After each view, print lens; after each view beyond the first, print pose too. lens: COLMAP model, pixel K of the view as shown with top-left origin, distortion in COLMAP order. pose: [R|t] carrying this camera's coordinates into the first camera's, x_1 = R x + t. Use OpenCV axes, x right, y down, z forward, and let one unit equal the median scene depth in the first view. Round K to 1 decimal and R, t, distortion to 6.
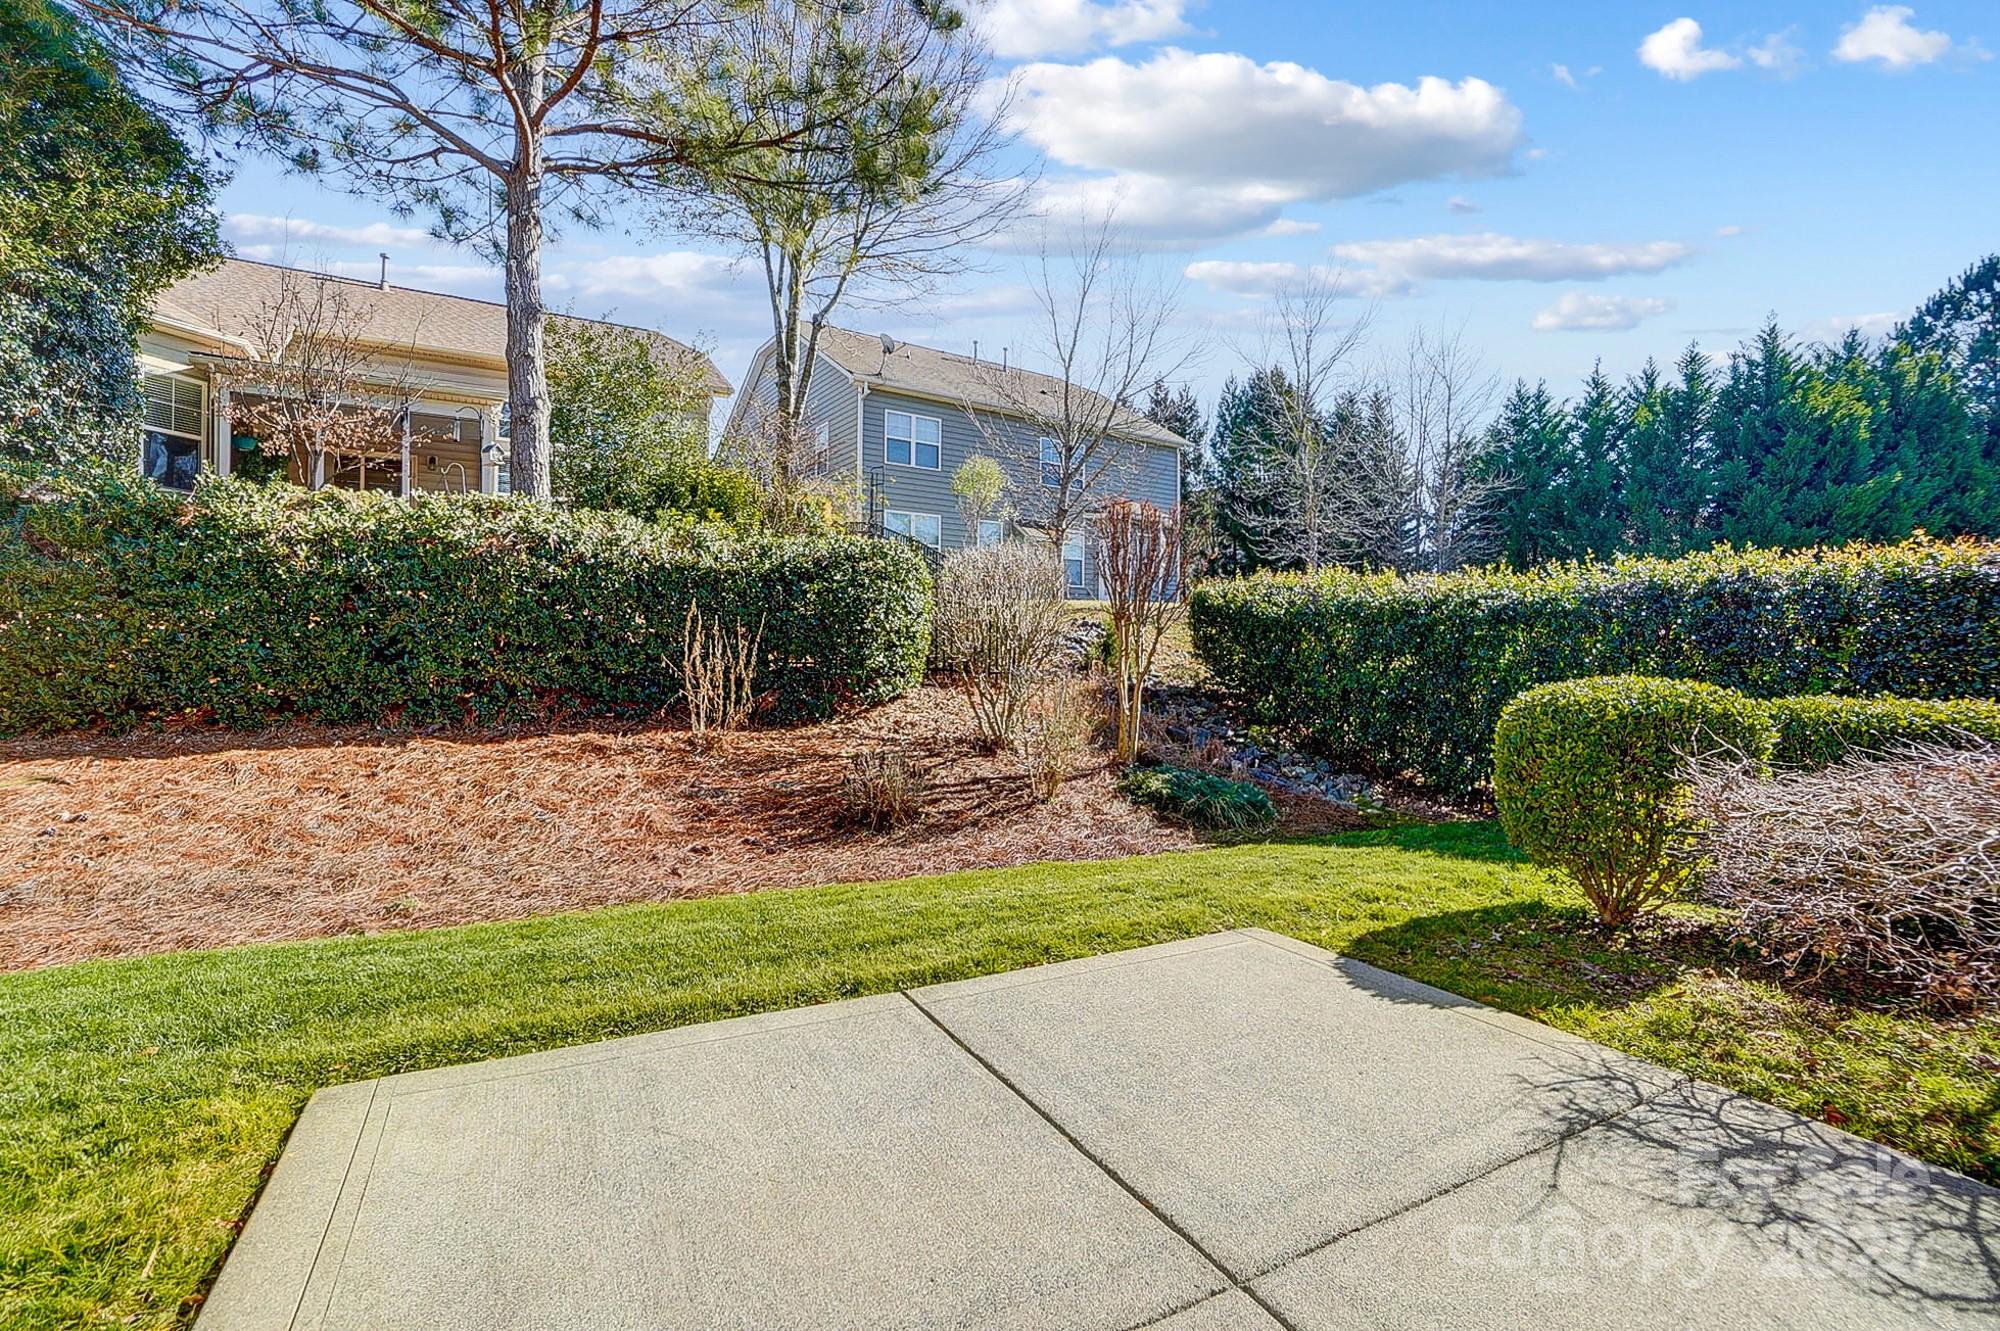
lens RADIAL K [[898.1, 0, 1001.6], [0, 898.1, 655.1], [0, 0, 1]] dist [-0.066461, 0.025693]
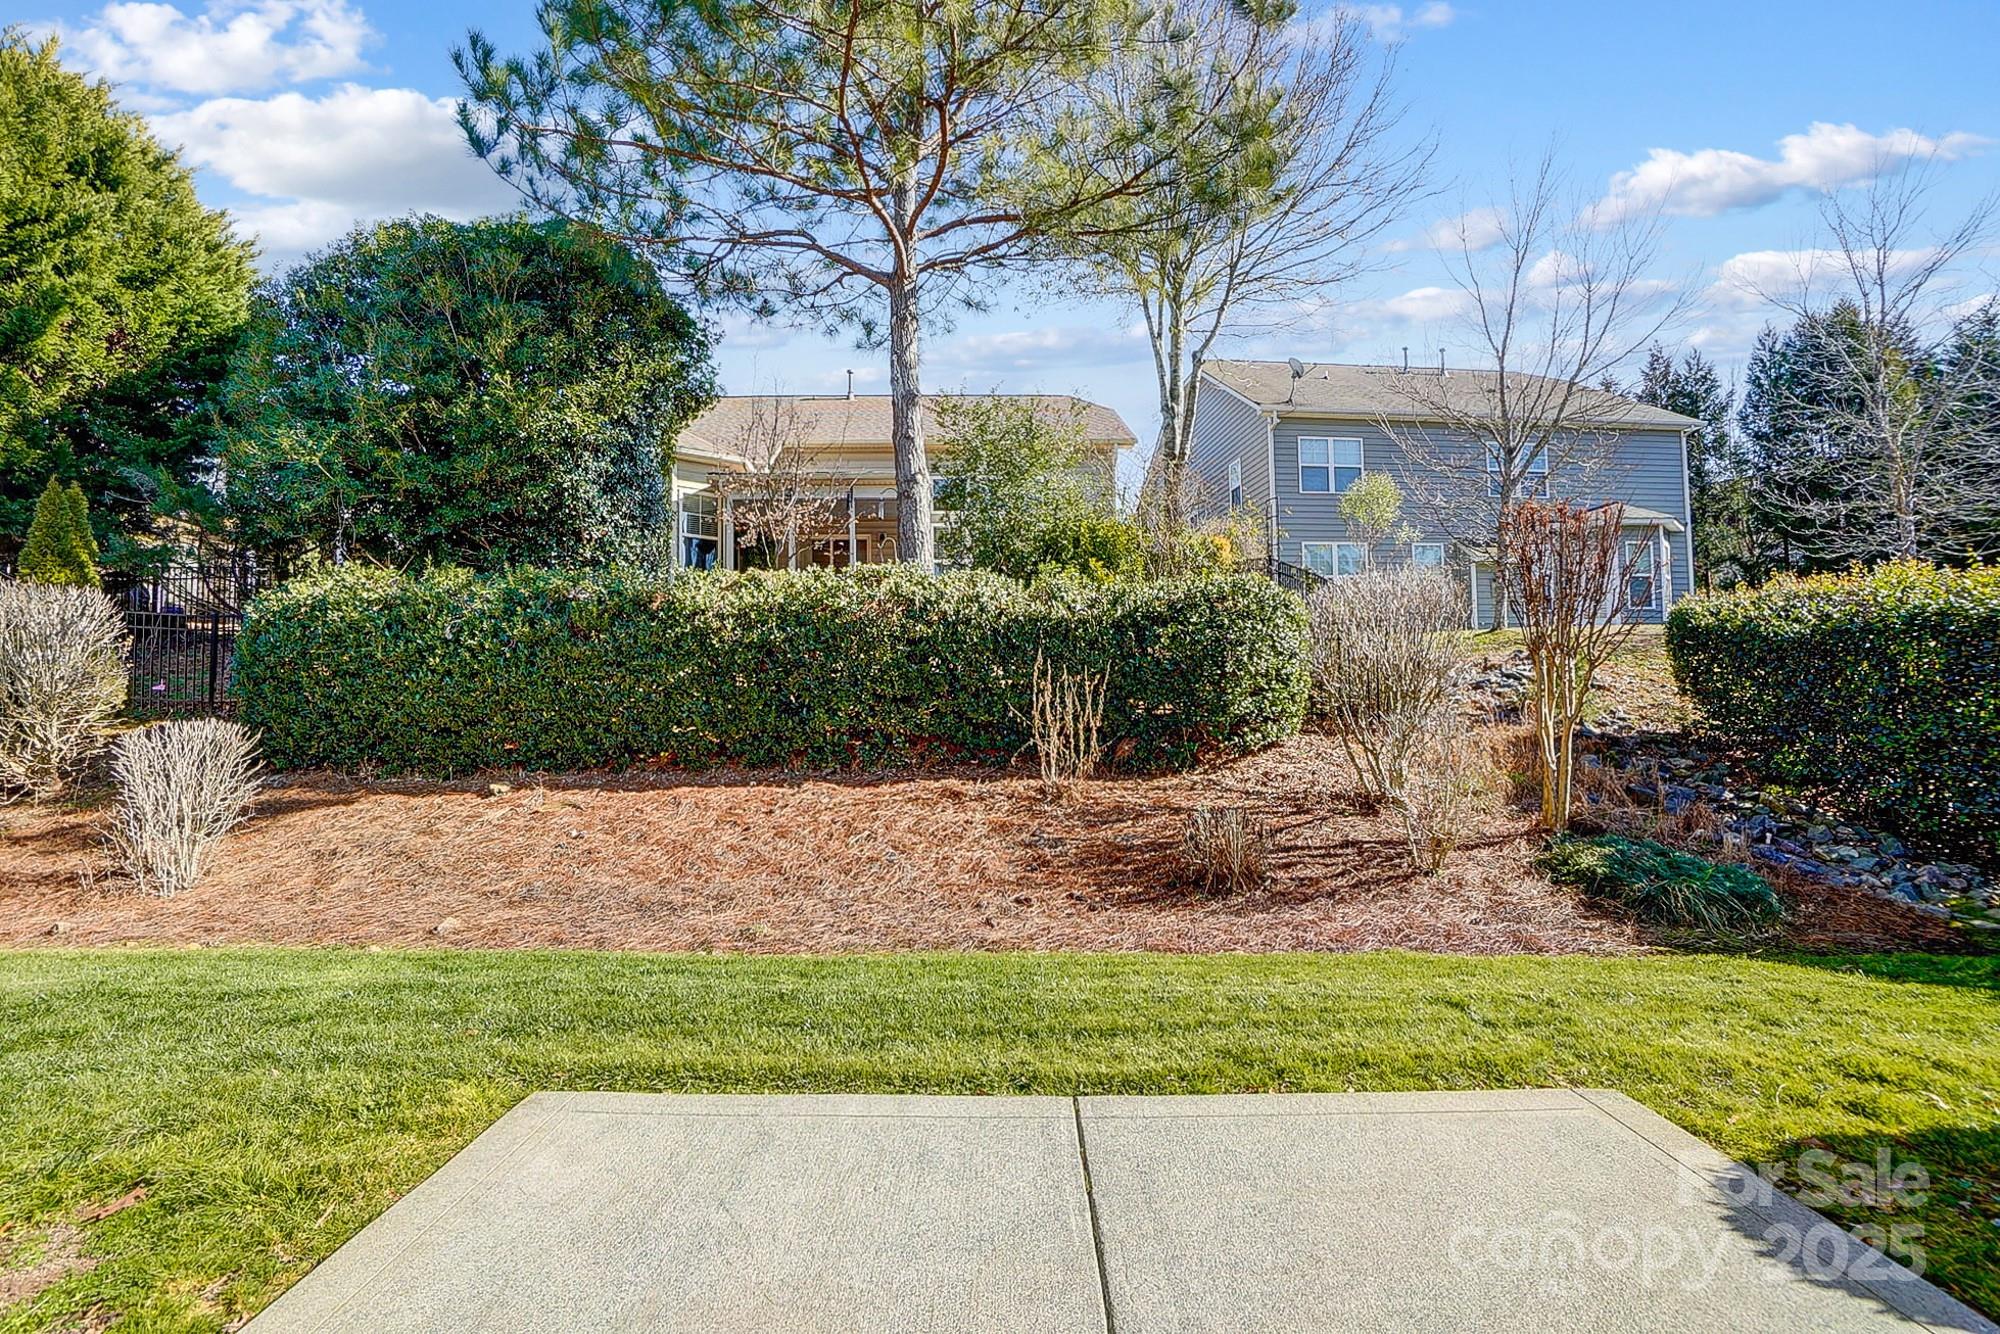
lens RADIAL K [[898.1, 0, 1001.6], [0, 898.1, 656.6], [0, 0, 1]] dist [-0.066461, 0.025693]
pose [[0.870683, -0.039559, -0.490251, 0.110326], [0.017699, 0.998635, -0.049147, -0.004748], [0.491526, 0.034115, 0.870195, 0.080840]]
